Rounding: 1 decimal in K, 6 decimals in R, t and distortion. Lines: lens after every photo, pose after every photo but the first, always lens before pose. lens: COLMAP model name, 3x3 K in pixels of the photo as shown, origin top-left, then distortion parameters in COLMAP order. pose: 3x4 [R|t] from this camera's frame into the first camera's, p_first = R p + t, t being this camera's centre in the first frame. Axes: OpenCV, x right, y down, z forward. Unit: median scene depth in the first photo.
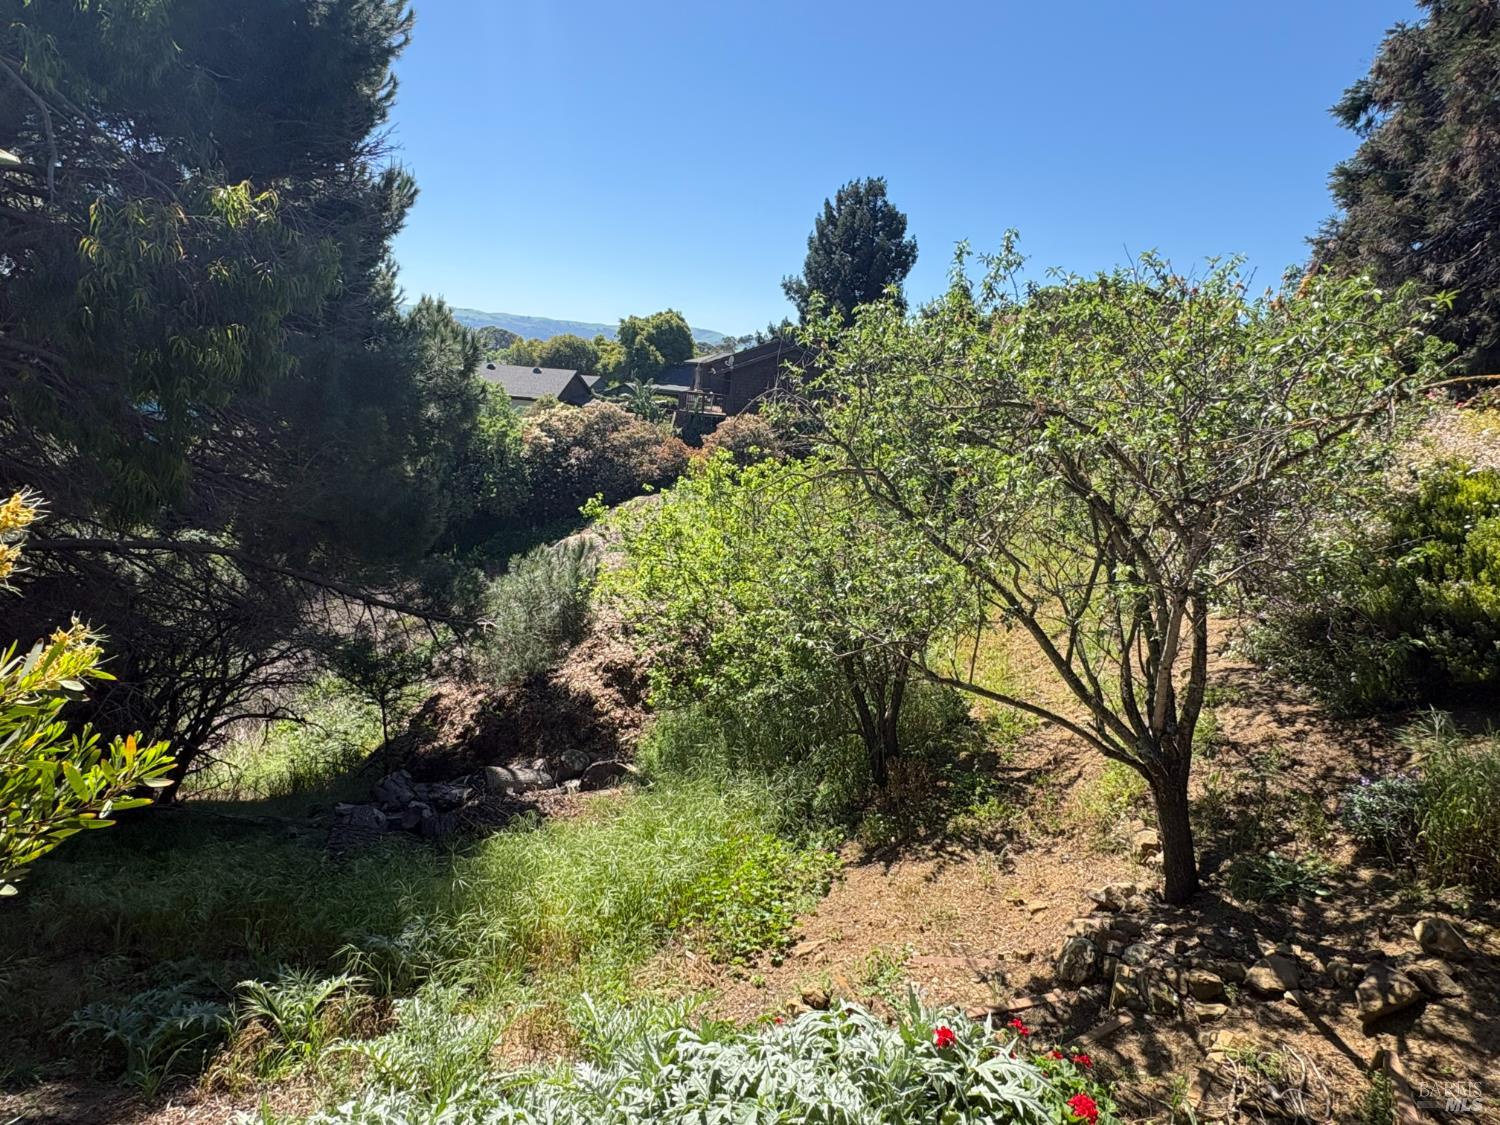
lens RADIAL K [[816.5, 0, 745.3], [0, 816.5, 553.9], [0, 0, 1]] dist [-0.001297, 0.001367]
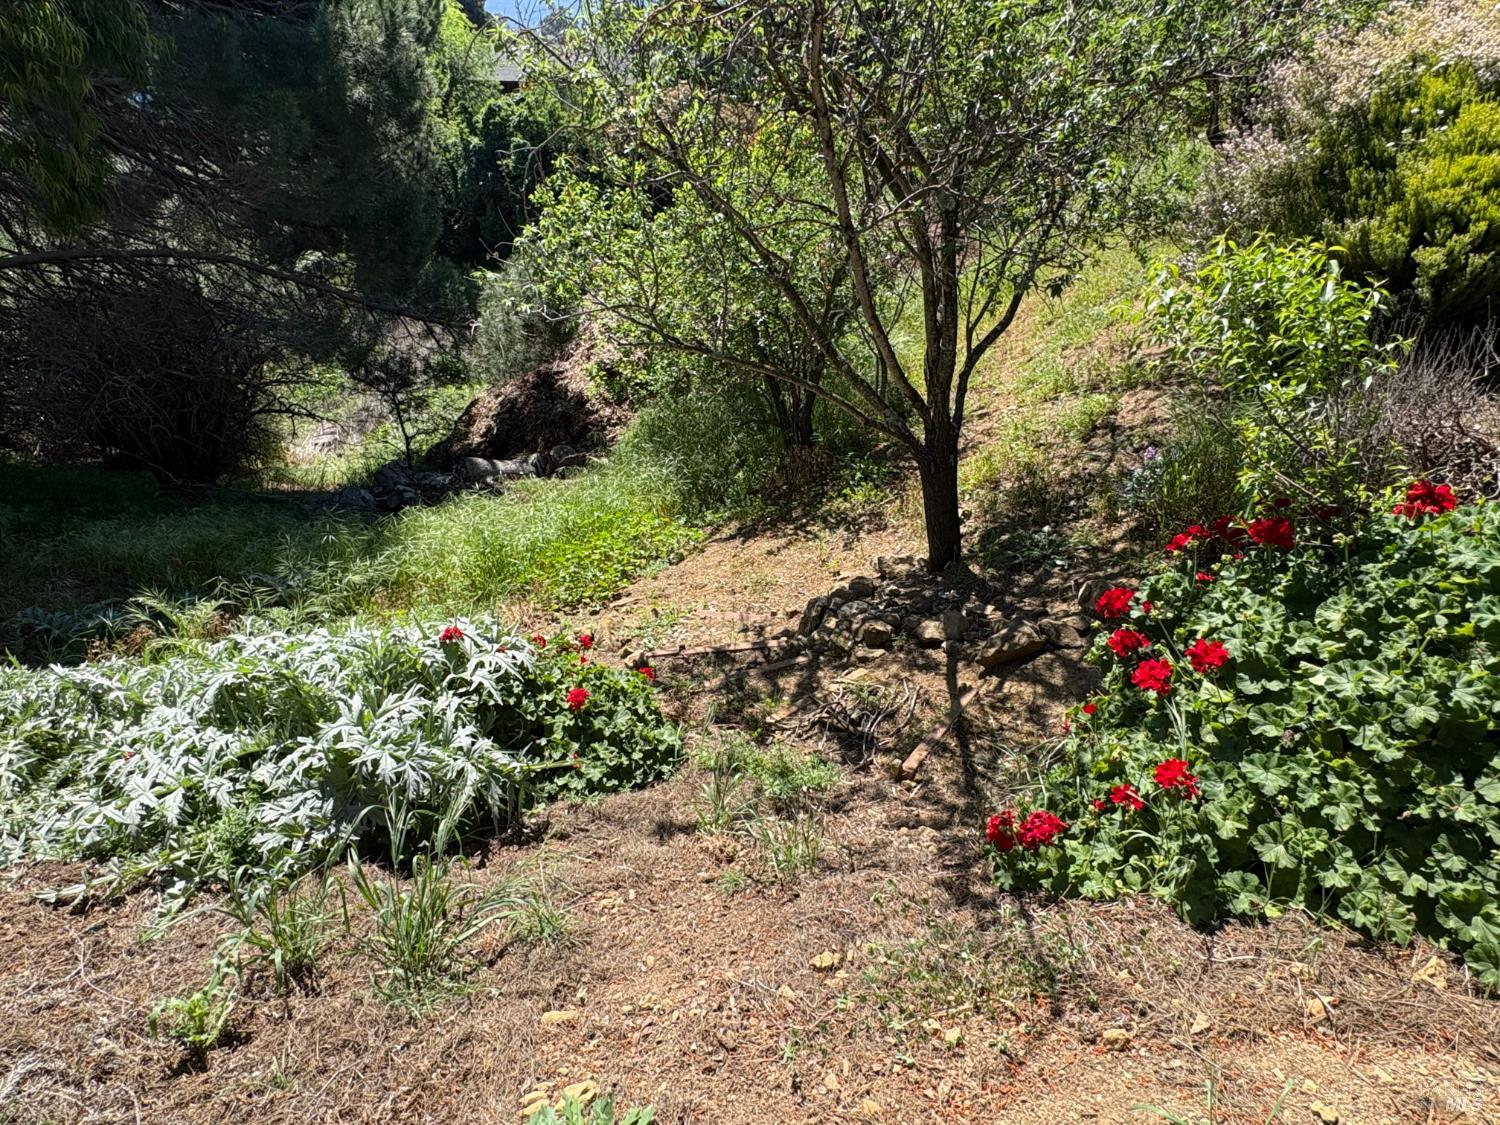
lens RADIAL K [[816.5, 0, 748.5], [0, 816.5, 559.7], [0, 0, 1]] dist [-0.001297, 0.001367]
pose [[0.981872, 0.032008, -0.186825, 0.420349], [0.033048, 0.941635, 0.335010, 0.058091], [0.186643, -0.335111, 0.923507, 0.023296]]
